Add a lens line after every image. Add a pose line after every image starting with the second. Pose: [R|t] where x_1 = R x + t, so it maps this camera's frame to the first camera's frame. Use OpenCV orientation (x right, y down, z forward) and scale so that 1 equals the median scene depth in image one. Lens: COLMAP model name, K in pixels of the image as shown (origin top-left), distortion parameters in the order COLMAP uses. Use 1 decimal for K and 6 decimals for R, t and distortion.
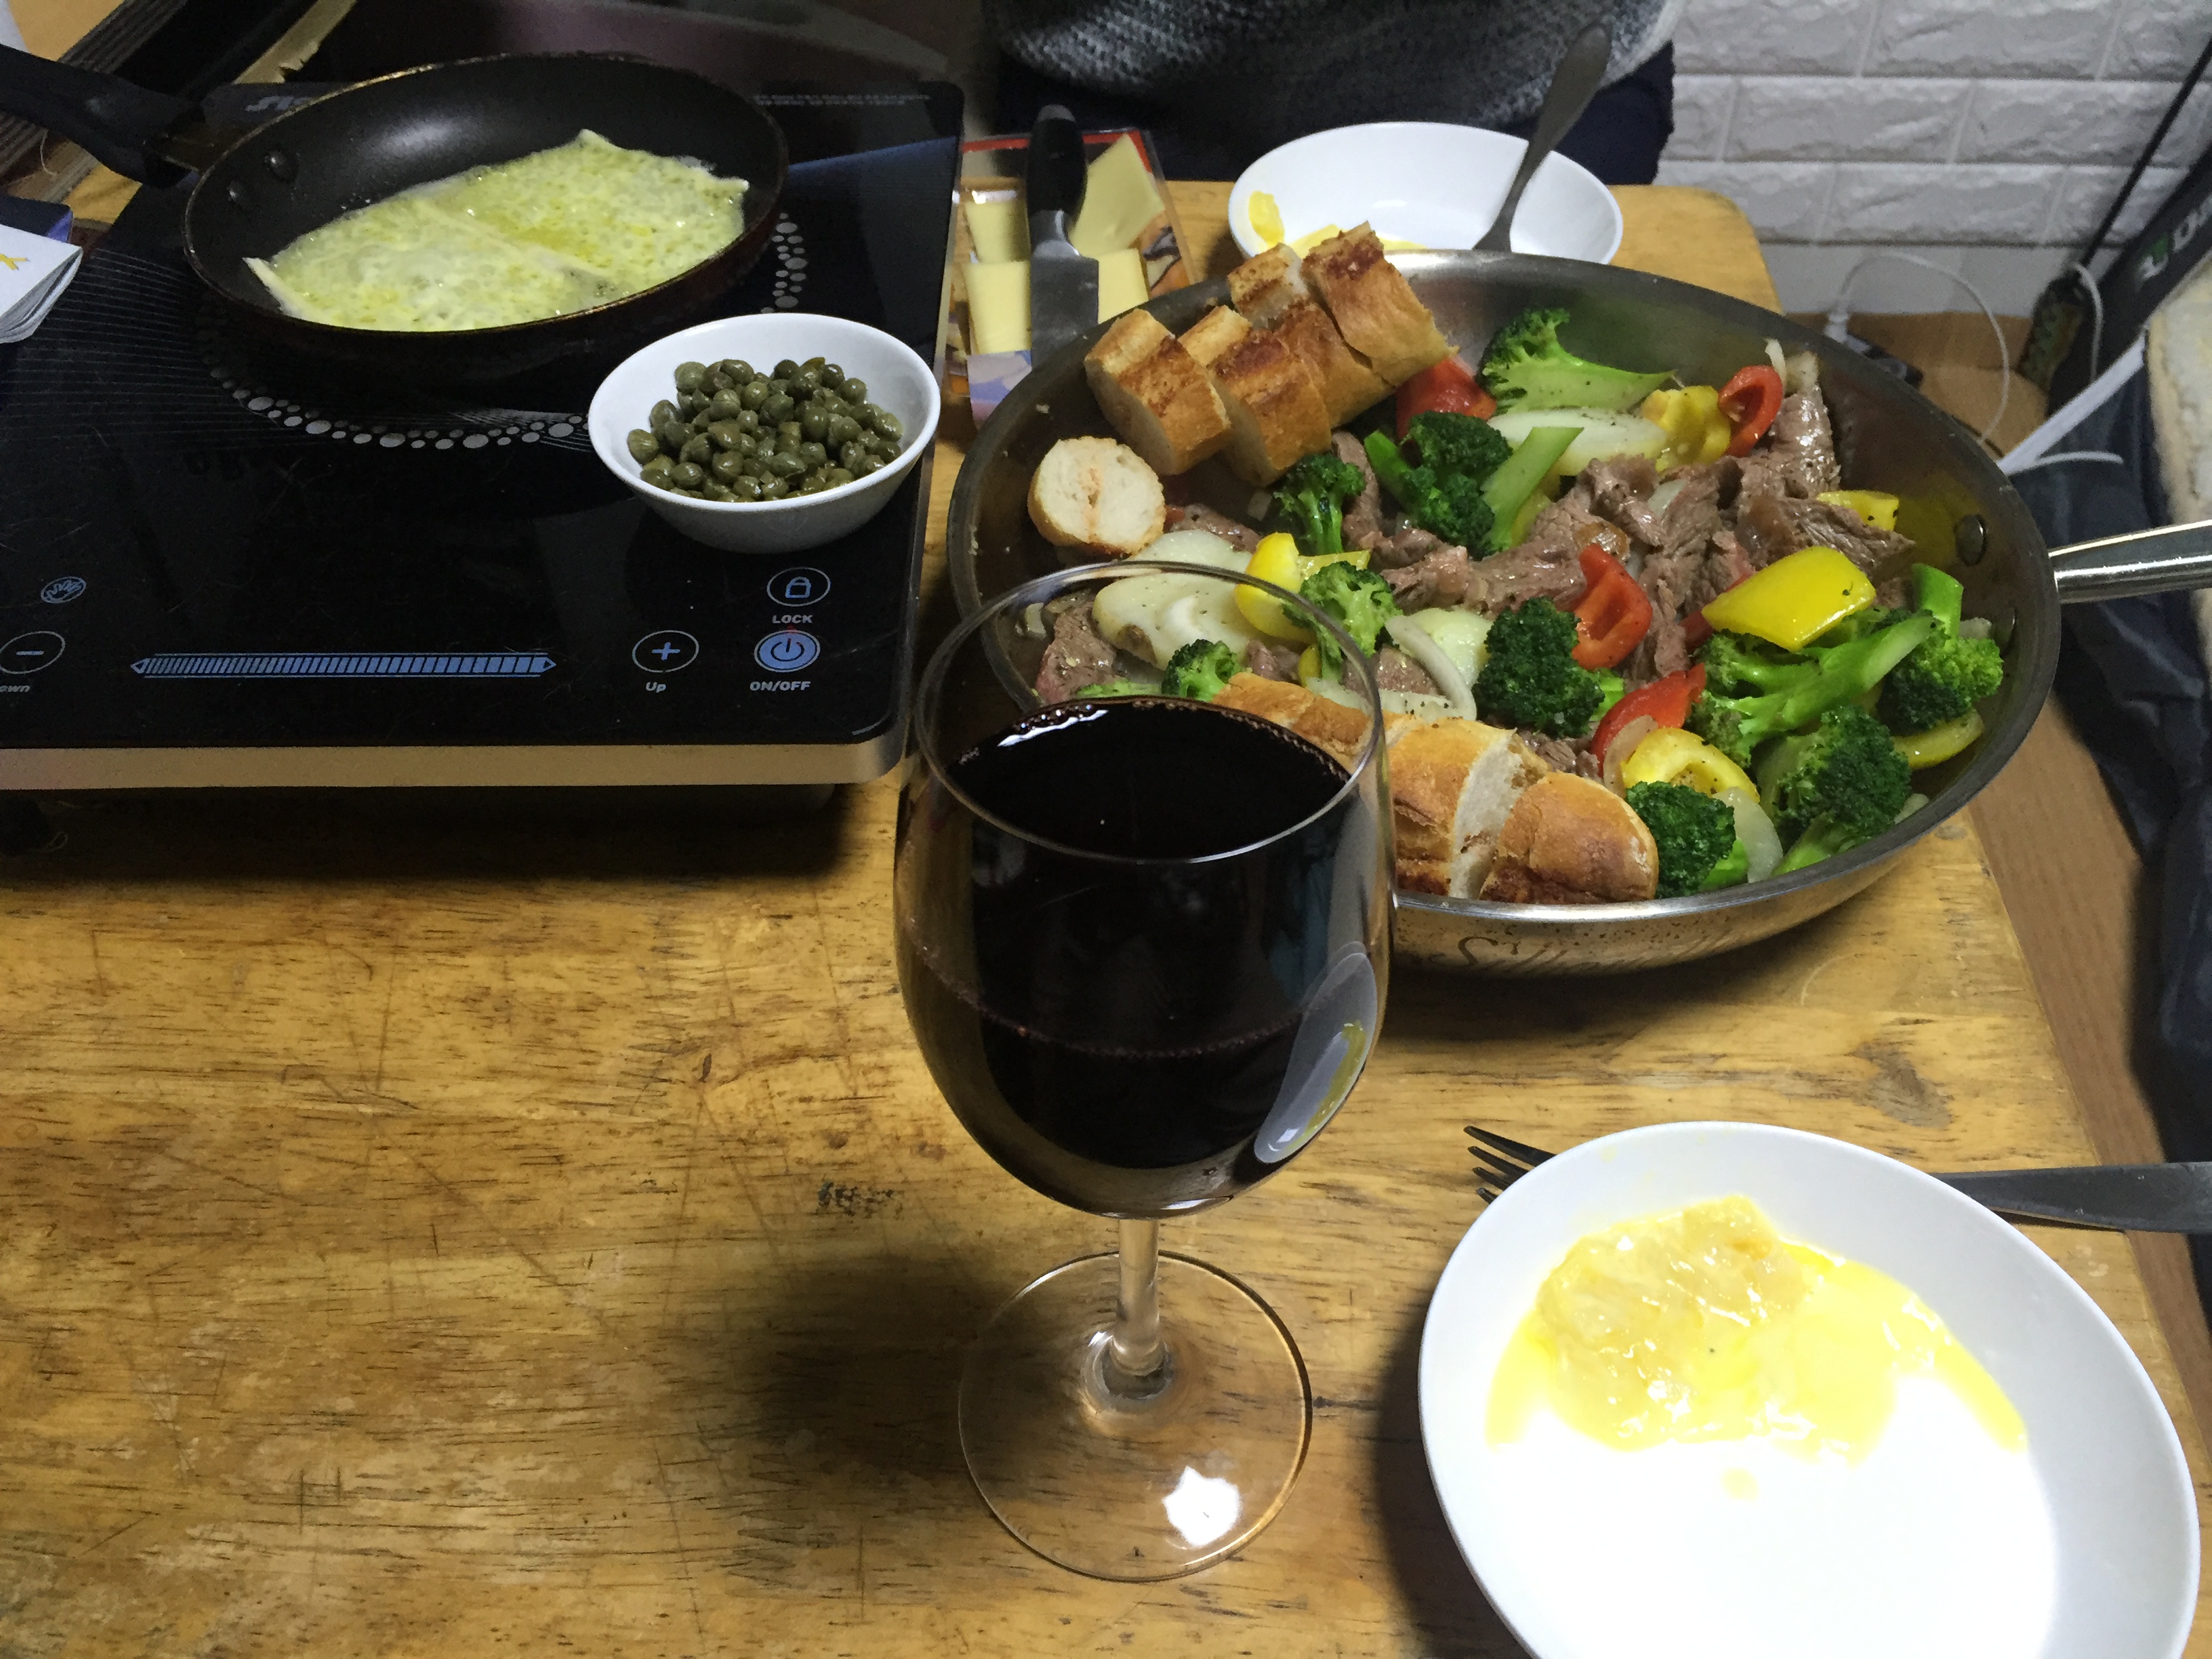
lens RADIAL K [[1845.1, 0, 1106.0], [0, 1845.1, 829.5], [0, 0, 1]] dist [0.004100, 0.000961]
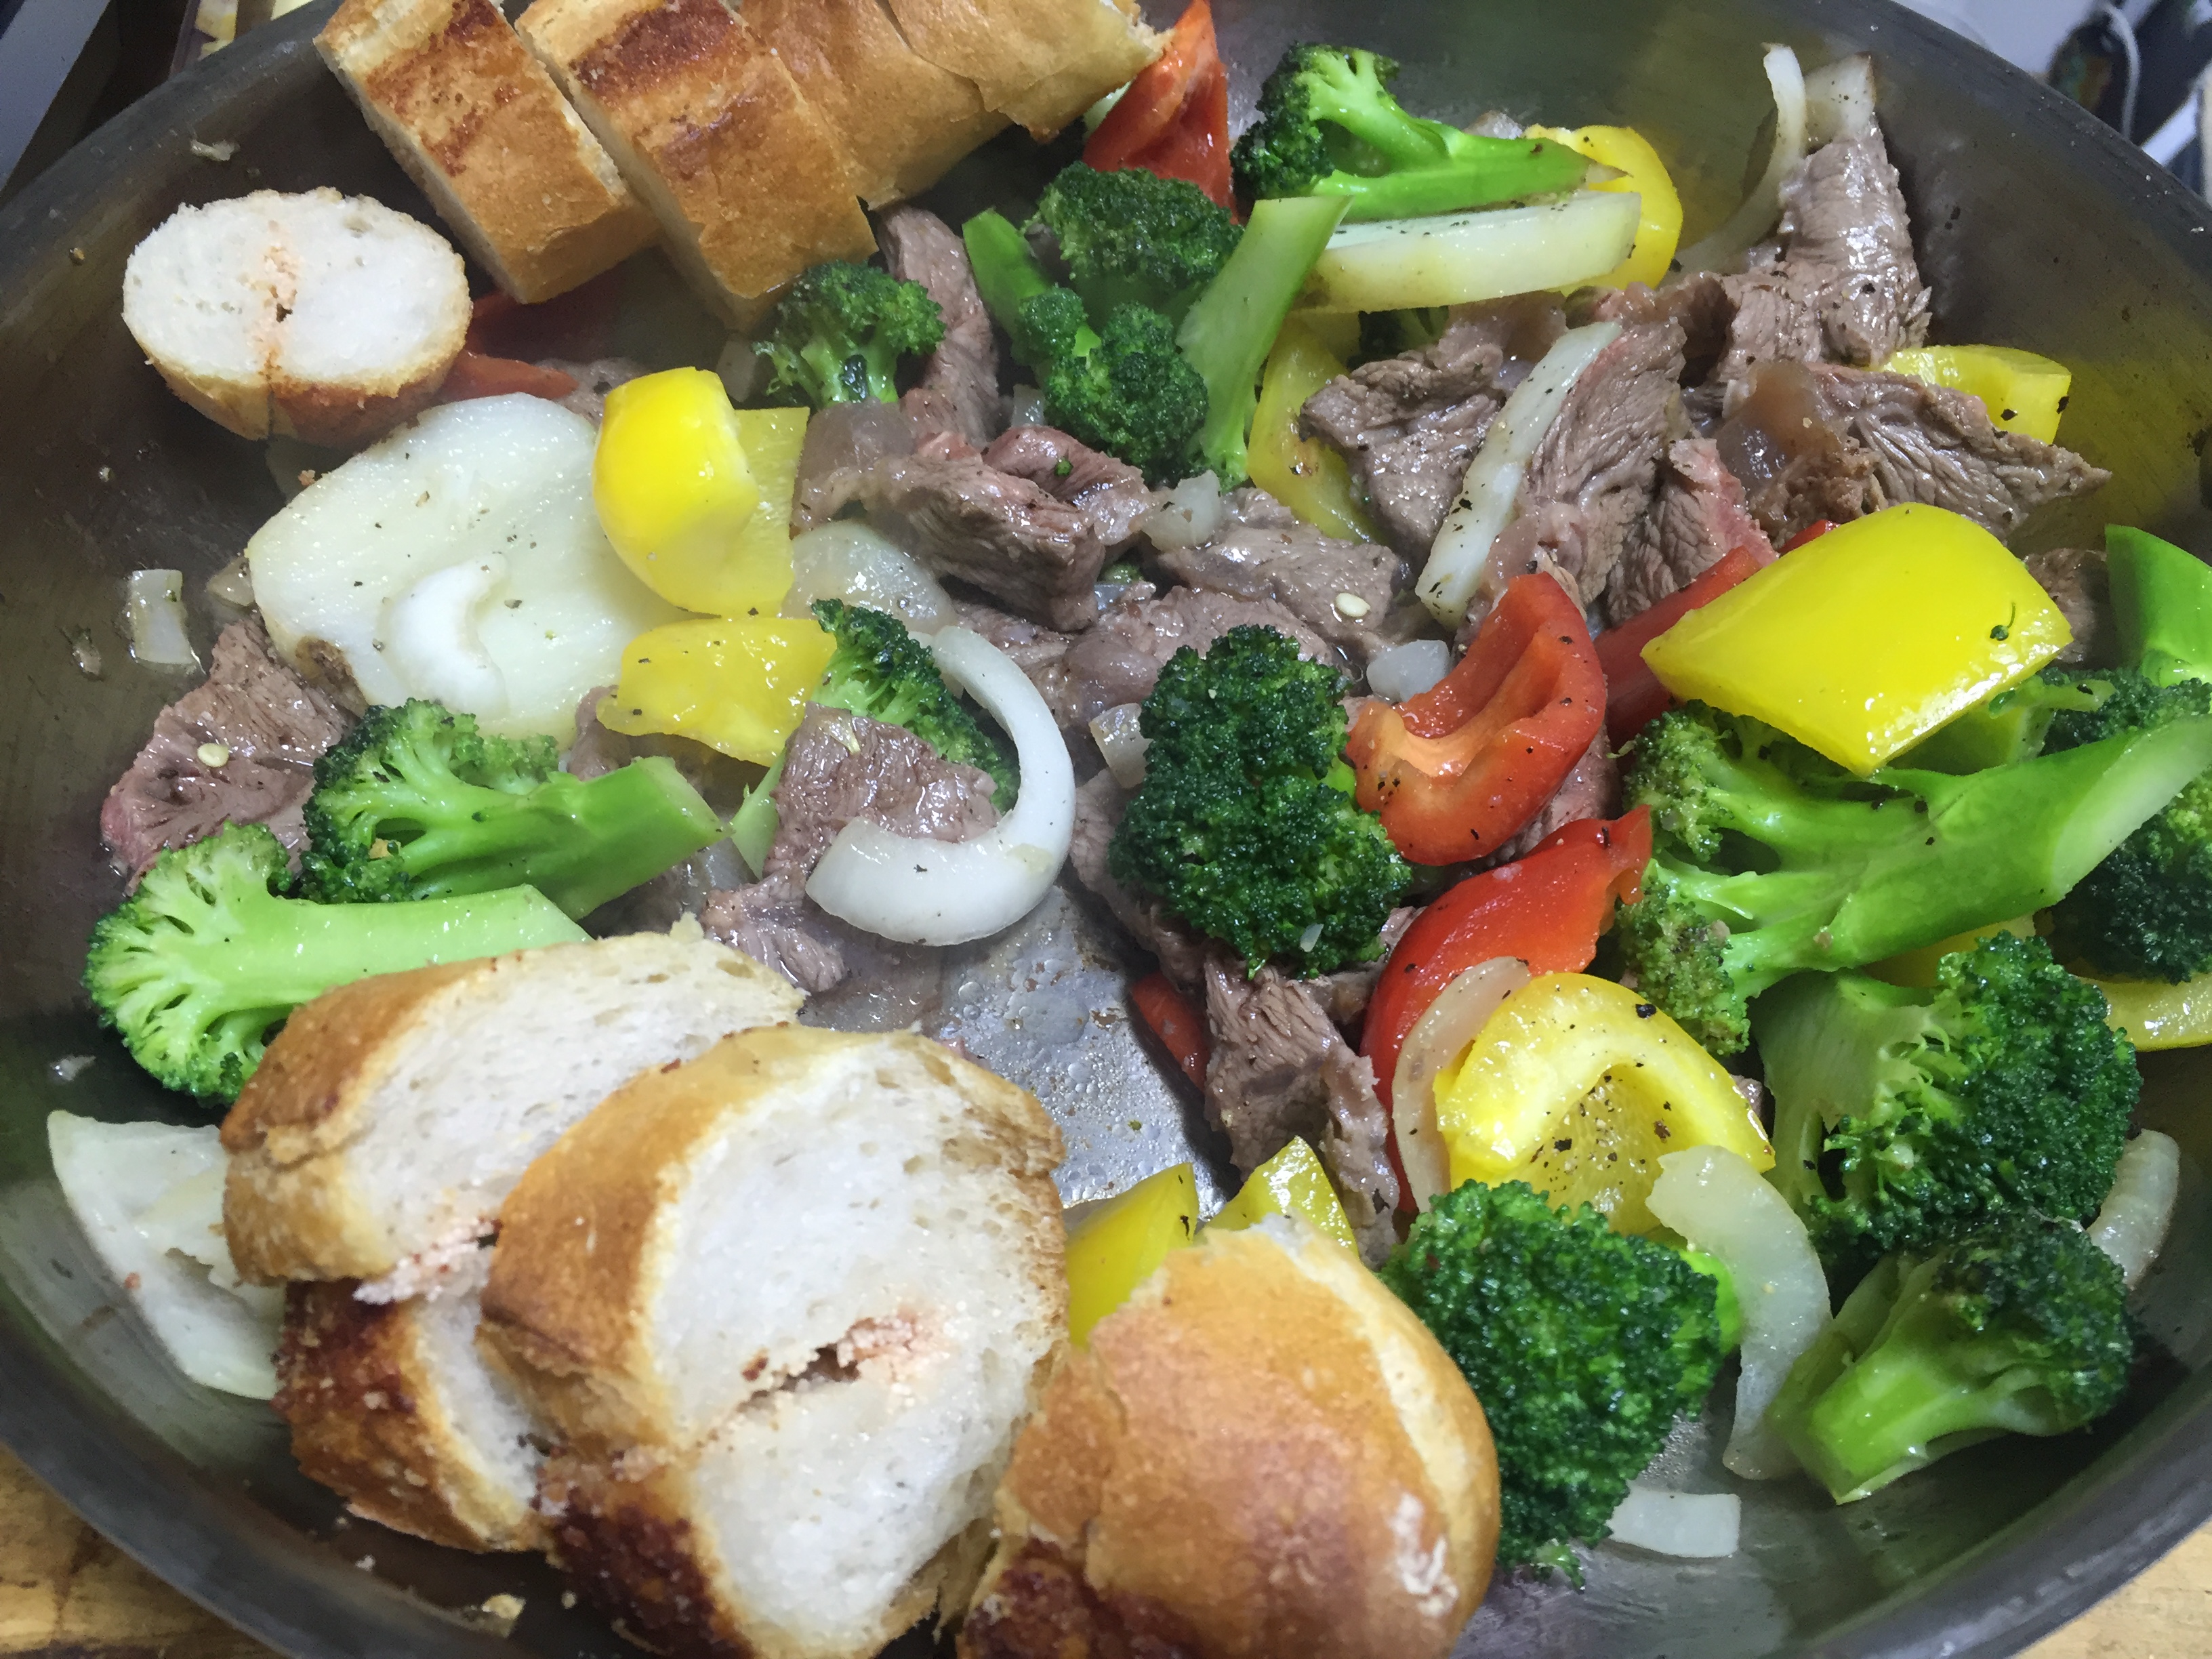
lens RADIAL K [[1879.7, 0, 1106.0], [0, 1879.7, 829.5], [0, 0, 1]] dist [-0.005317, -0.002750]
pose [[0.999081, -0.006819, 0.042317, 0.167234], [0.002290, 0.994346, 0.106163, -0.115099], [-0.042802, -0.105969, 0.993448, 0.529728]]
